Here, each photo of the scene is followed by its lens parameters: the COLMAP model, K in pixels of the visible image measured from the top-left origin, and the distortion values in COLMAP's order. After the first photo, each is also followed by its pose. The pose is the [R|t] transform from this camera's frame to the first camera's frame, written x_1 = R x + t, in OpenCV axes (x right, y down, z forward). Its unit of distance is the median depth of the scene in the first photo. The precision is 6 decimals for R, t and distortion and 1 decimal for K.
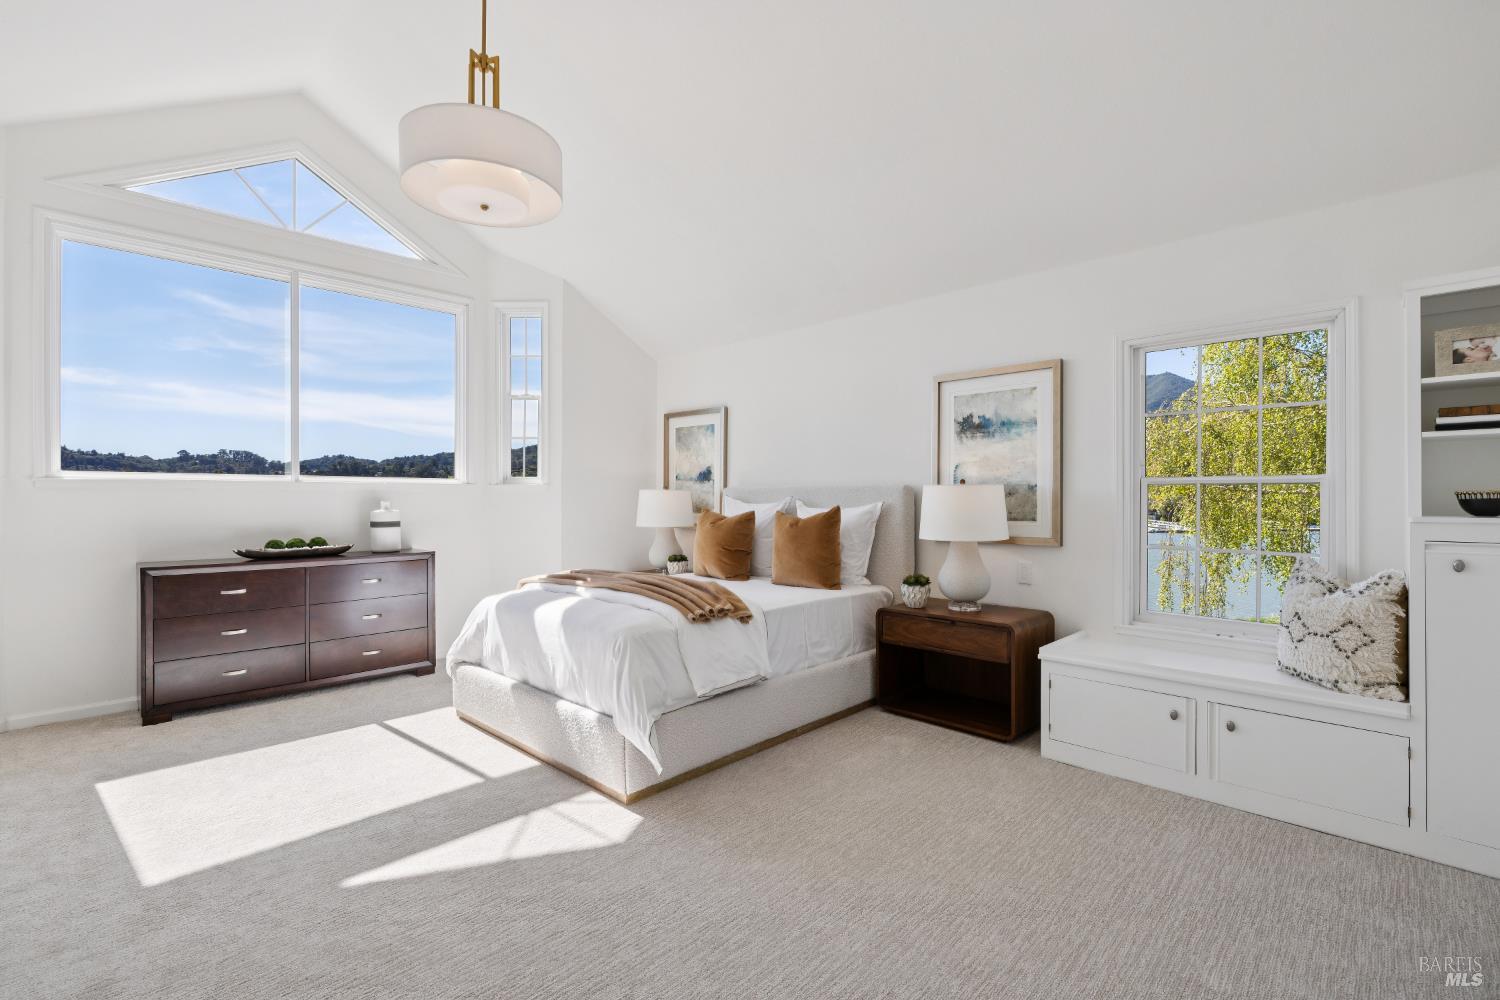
lens RADIAL K [[678.4, 0, 746.8], [0, 678.4, 498.5], [0, 0, 1]] dist [0.002271, 0.000391]
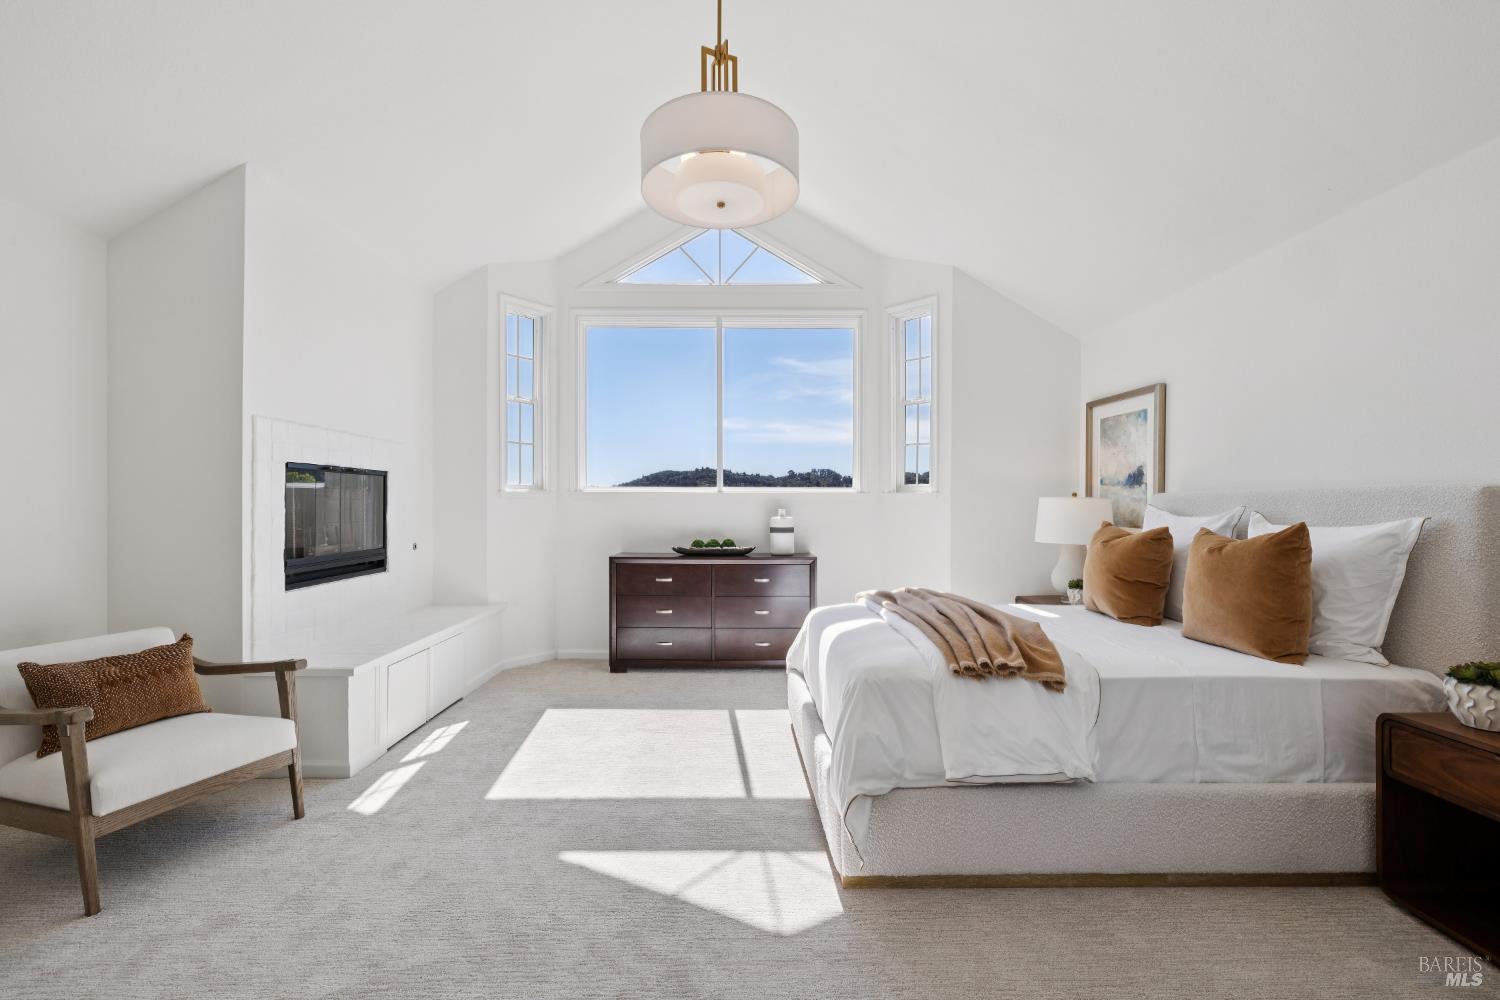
lens RADIAL K [[639.1, 0, 747.3], [0, 639.1, 507.3], [0, 0, 1]] dist [0.003344, 0.000144]
pose [[0.702268, 0.005374, -0.711892, 0.203398], [-0.004798, 0.999985, 0.002815, -0.002011], [0.711896, 0.001439, 0.702283, 0.275525]]
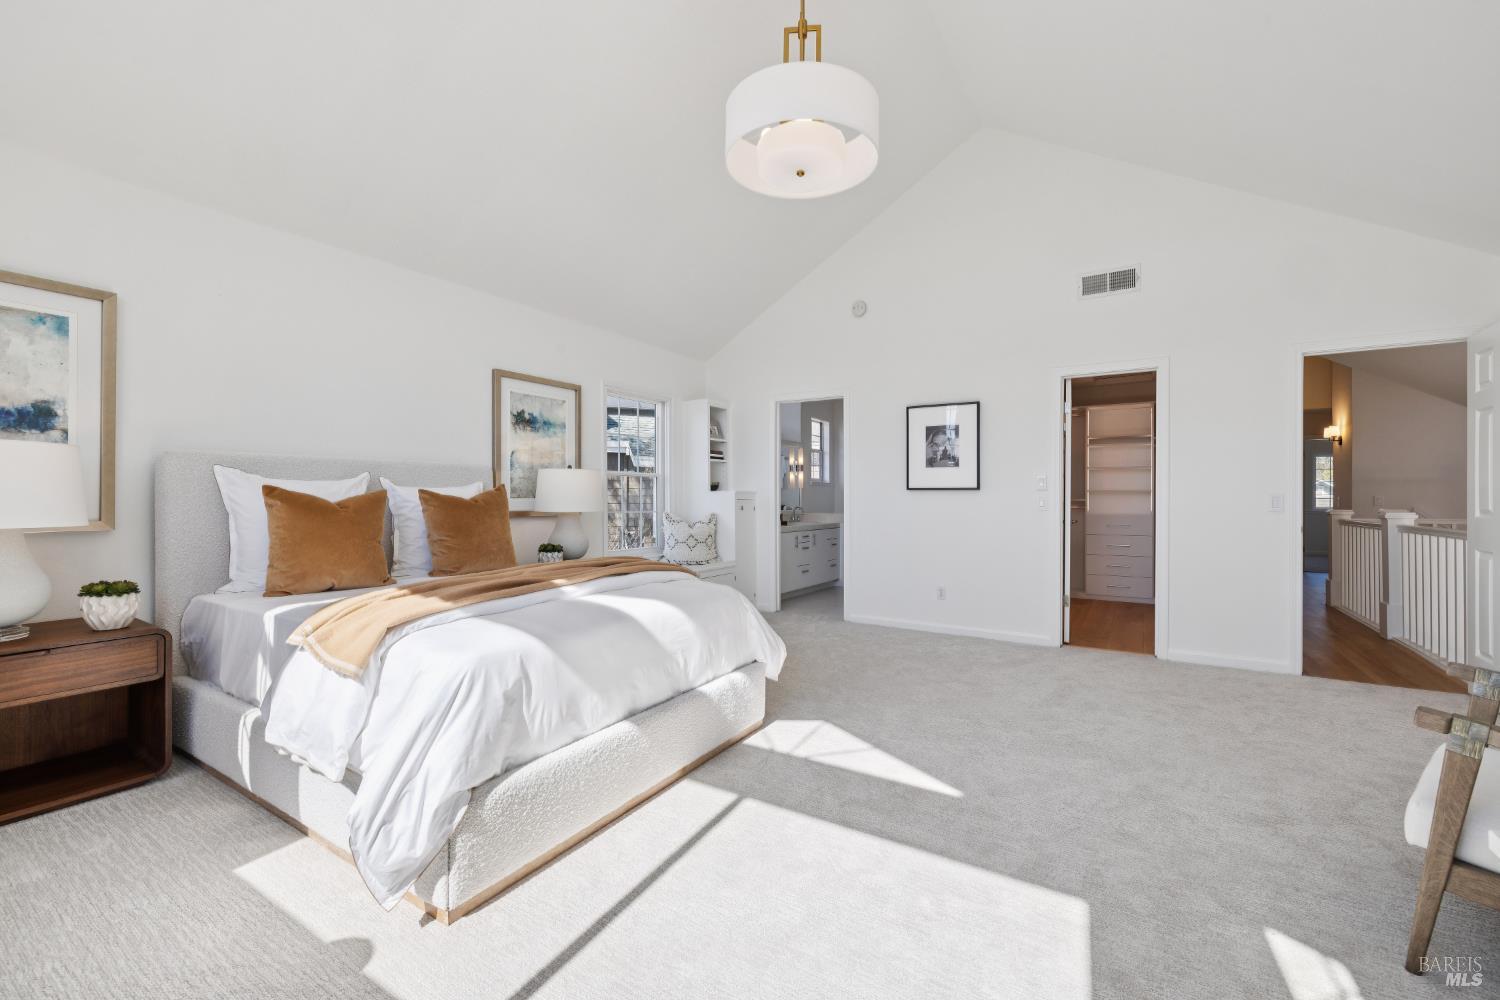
lens RADIAL K [[637.8, 0, 745.8], [0, 637.8, 495.2], [0, 0, 1]] dist [-0.000909, -0.000168]
pose [[-0.210200, 0.007735, 0.977628, -0.895279], [0.005712, 0.999961, -0.006684, 0.037183], [-0.977642, 0.004180, -0.210236, 0.899618]]
